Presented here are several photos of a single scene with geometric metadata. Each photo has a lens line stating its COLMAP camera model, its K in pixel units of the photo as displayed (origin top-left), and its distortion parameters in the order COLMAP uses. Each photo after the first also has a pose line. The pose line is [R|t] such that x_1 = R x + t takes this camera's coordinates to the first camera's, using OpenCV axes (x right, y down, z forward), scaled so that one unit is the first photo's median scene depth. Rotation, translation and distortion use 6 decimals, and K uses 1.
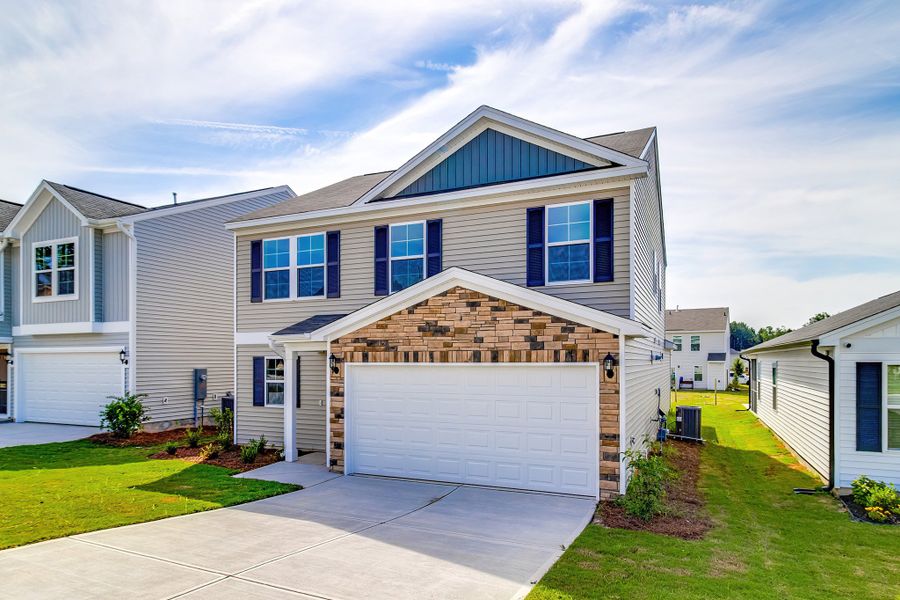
lens RADIAL K [[544.1, 0, 448.6], [0, 544.1, 359.3], [0, 0, 1]] dist [0.000593, 0.000014]
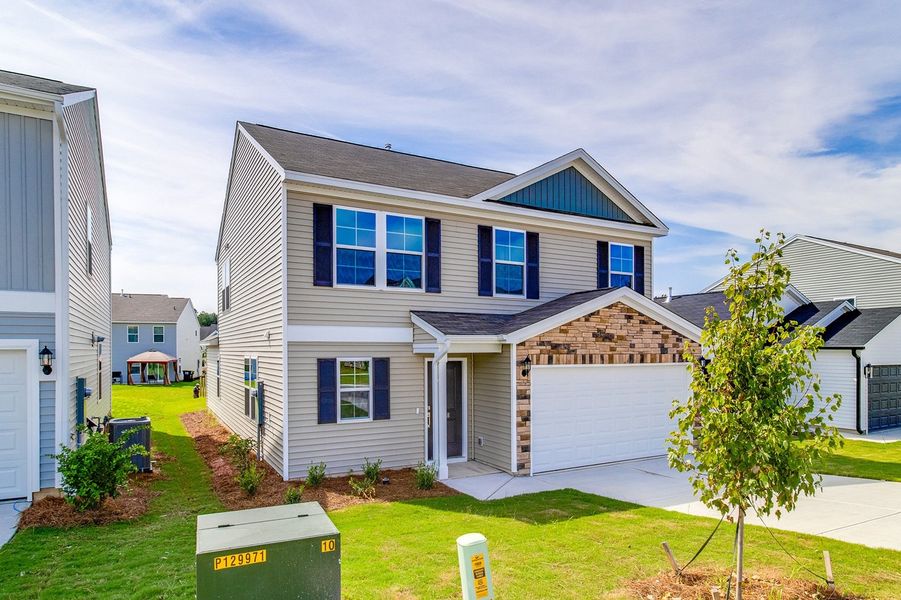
lens RADIAL K [[544.7, 0, 449.1], [0, 544.7, 359.3], [0, 0, 1]] dist [0.000593, 0.000014]
pose [[0.596780, -0.011051, 0.802329, -1.101654], [-0.001939, 0.999882, 0.015214, -0.019972], [-0.802403, -0.010635, 0.596688, 0.527148]]
